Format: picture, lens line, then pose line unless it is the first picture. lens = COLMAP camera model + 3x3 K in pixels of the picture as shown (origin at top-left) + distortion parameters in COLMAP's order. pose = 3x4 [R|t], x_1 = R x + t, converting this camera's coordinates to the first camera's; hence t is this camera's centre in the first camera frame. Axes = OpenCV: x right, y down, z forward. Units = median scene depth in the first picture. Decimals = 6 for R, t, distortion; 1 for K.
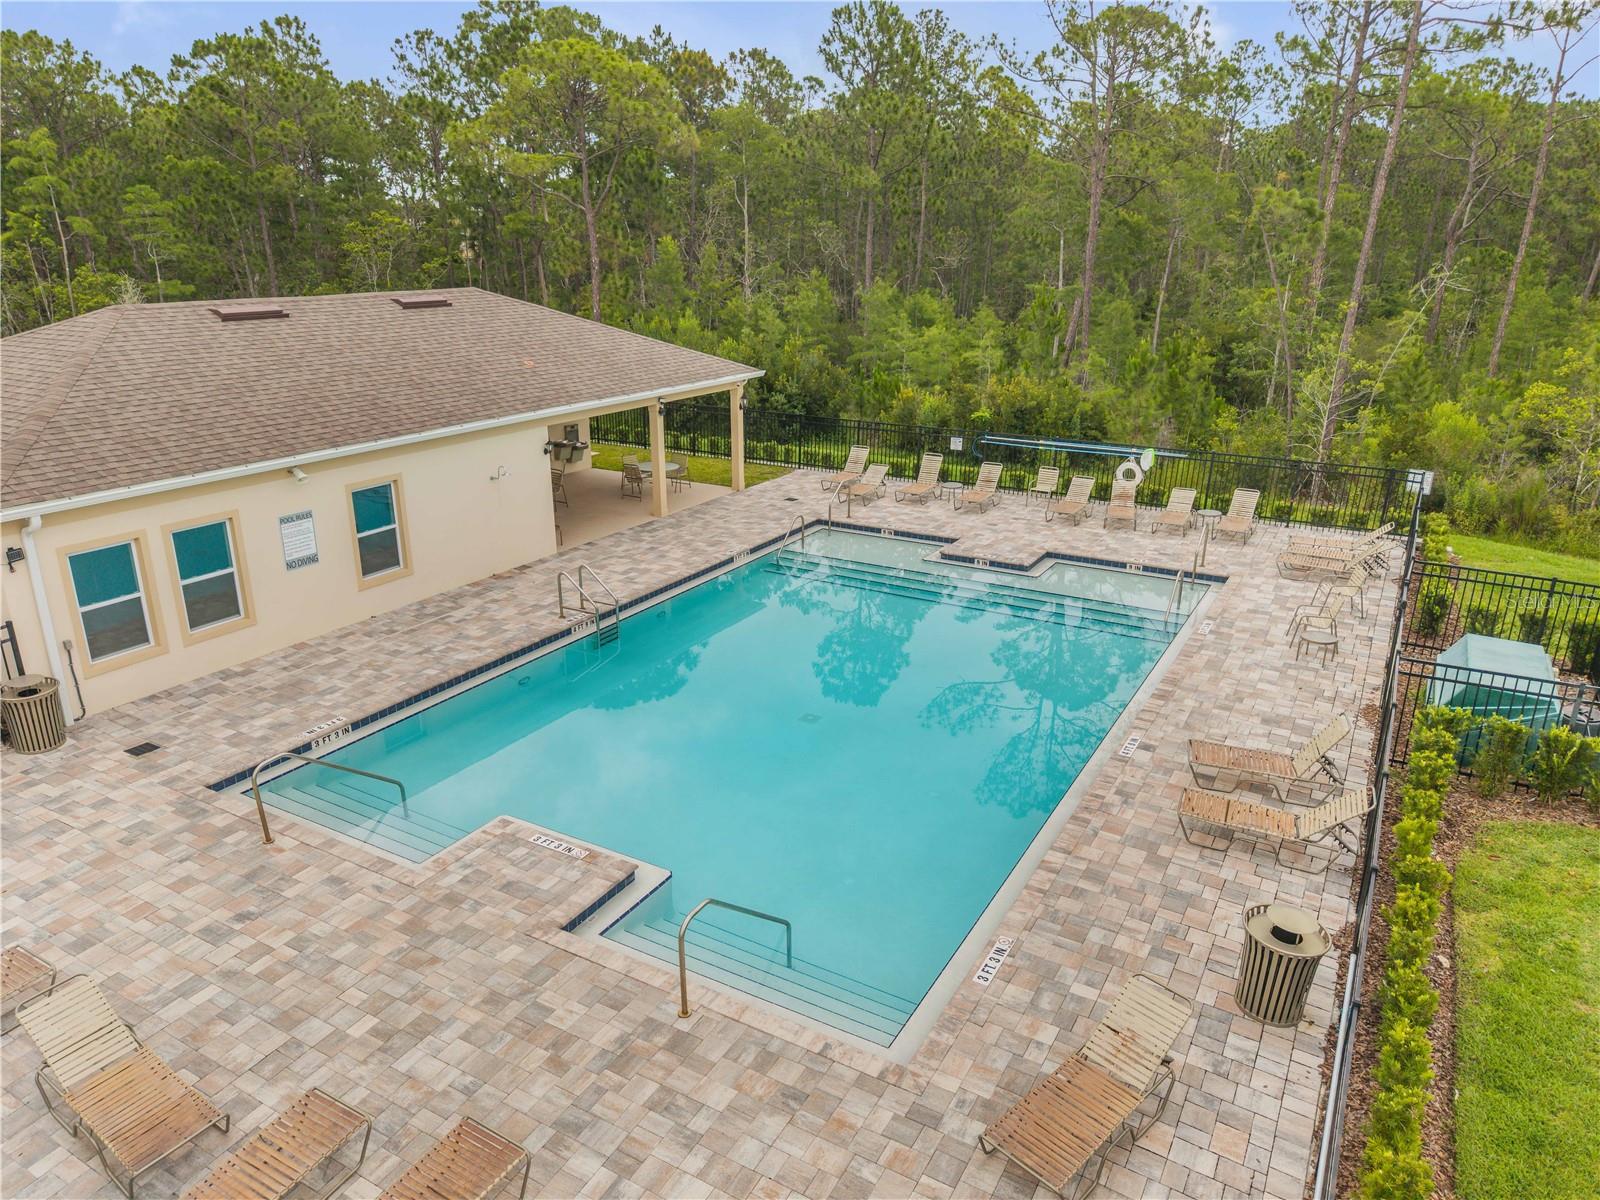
lens RADIAL K [[1077.7, 0, 800.0], [0, 1077.7, 600.0], [0, 0, 1]] dist [0.026672, -0.040069]
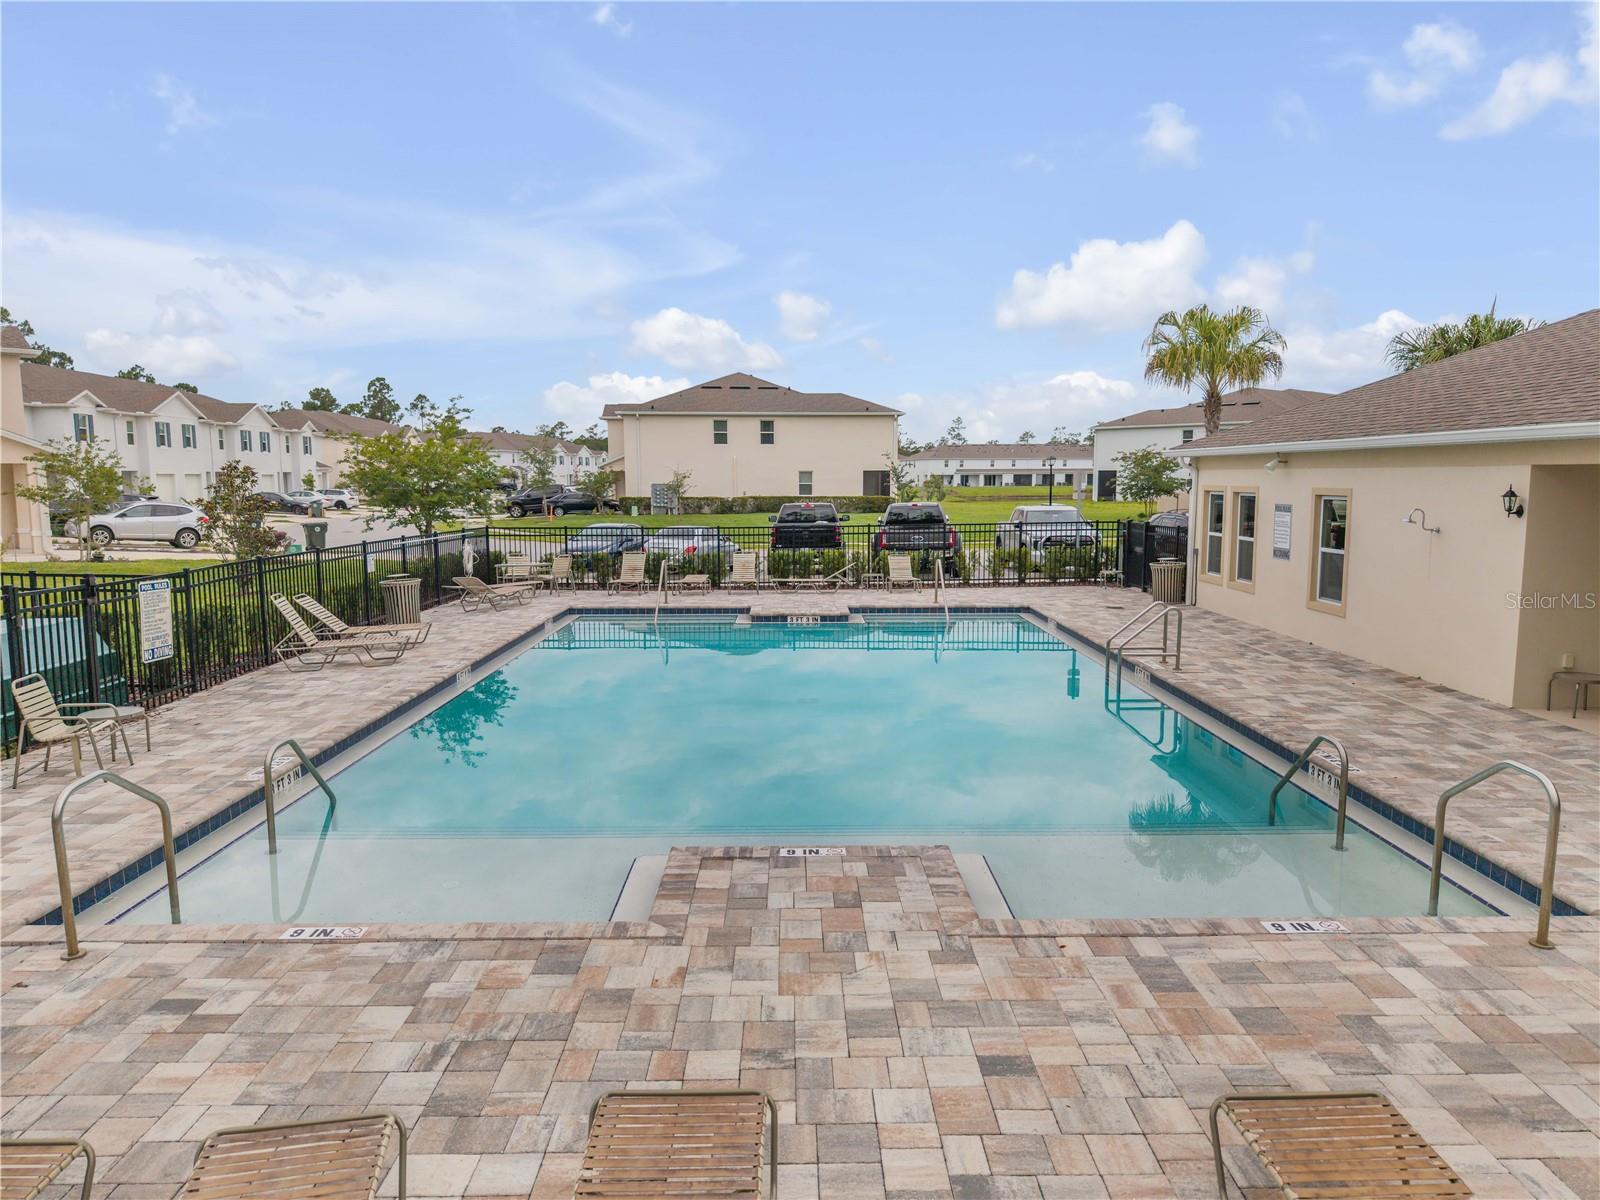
lens RADIAL K [[1077.7, 0, 800.0], [0, 1077.7, 600.0], [0, 0, 1]] dist [0.026672, -0.040069]
pose [[-0.879525, 0.050200, -0.473196, 0.302144], [-0.148941, 0.915412, 0.373949, -0.215615], [0.451942, 0.399376, -0.797651, 1.128179]]
